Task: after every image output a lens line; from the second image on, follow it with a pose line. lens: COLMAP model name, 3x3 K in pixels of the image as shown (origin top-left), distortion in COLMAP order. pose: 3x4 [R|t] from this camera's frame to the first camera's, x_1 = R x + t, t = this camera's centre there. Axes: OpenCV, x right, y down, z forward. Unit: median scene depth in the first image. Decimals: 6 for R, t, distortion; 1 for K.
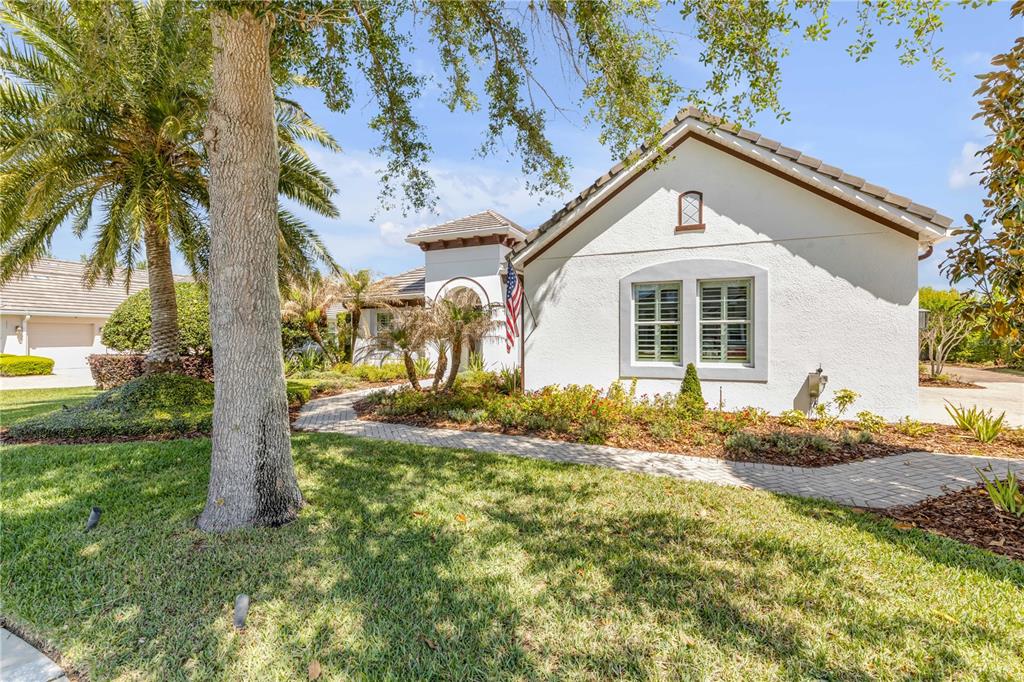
lens RADIAL K [[456.5, 0, 512.4], [0, 456.5, 338.7], [0, 0, 1]] dist [0.001379, -0.000381]
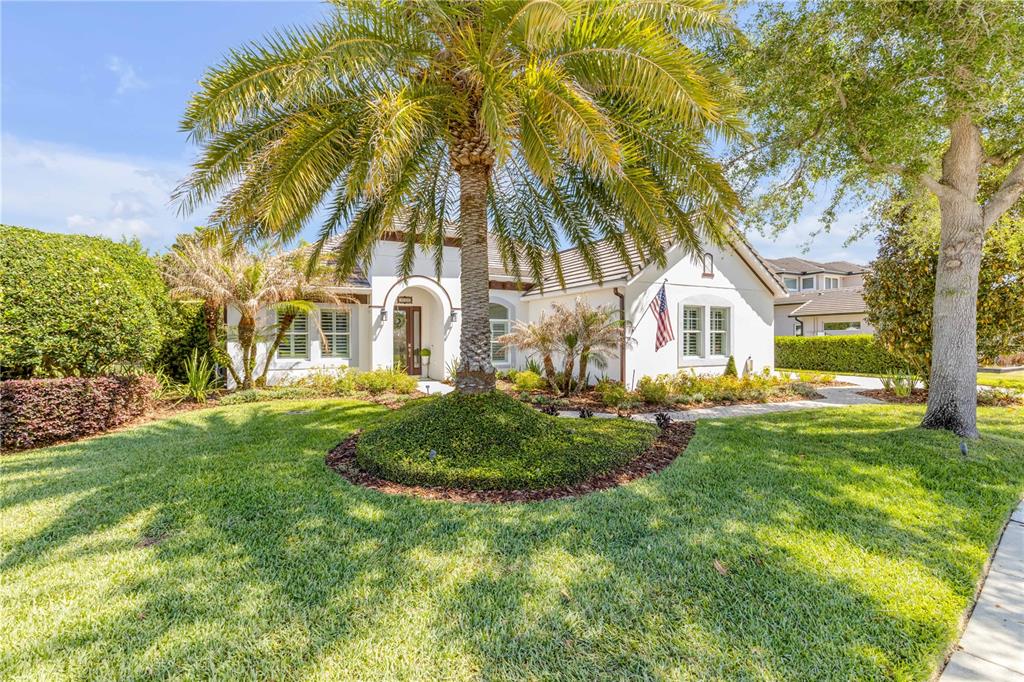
lens RADIAL K [[456.5, 0, 508.6], [0, 456.5, 339.2], [0, 0, 1]] dist [0.001379, -0.000381]
pose [[0.603955, 0.007831, 0.796980, -1.195521], [0.003267, 0.999919, -0.012300, 0.008592], [-0.797011, 0.010033, 0.603881, 0.497621]]
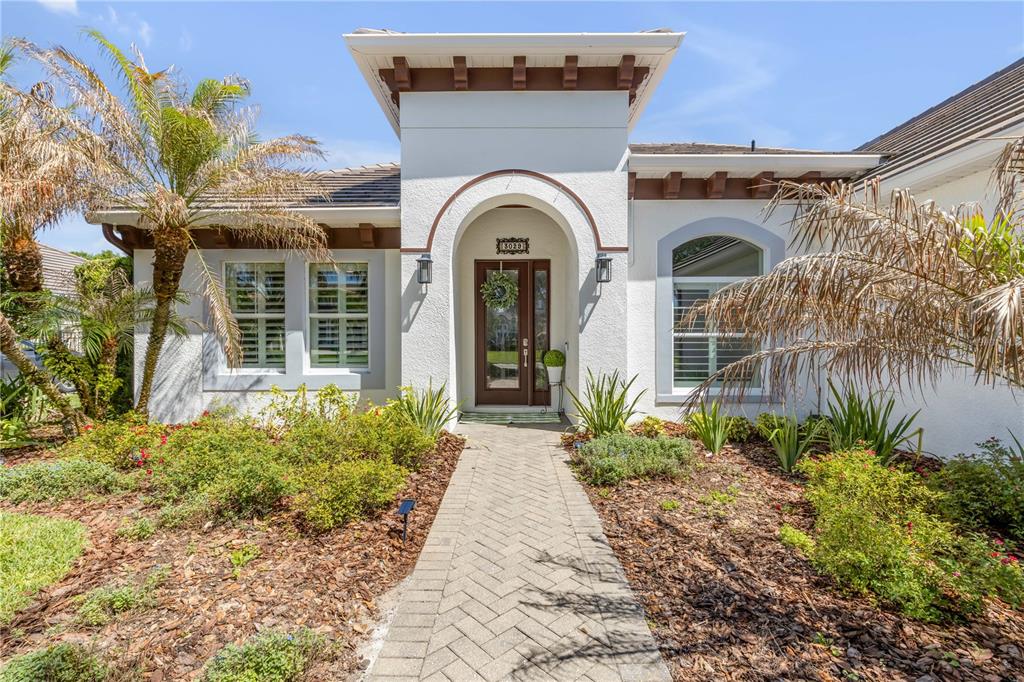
lens RADIAL K [[456.5, 0, 505.6], [0, 456.5, 338.3], [0, 0, 1]] dist [0.001379, -0.000381]
pose [[0.915277, 0.000675, 0.402824, -0.441625], [0.002549, 0.999969, -0.007468, 0.009329], [-0.402817, 0.007862, 0.915247, 1.075802]]
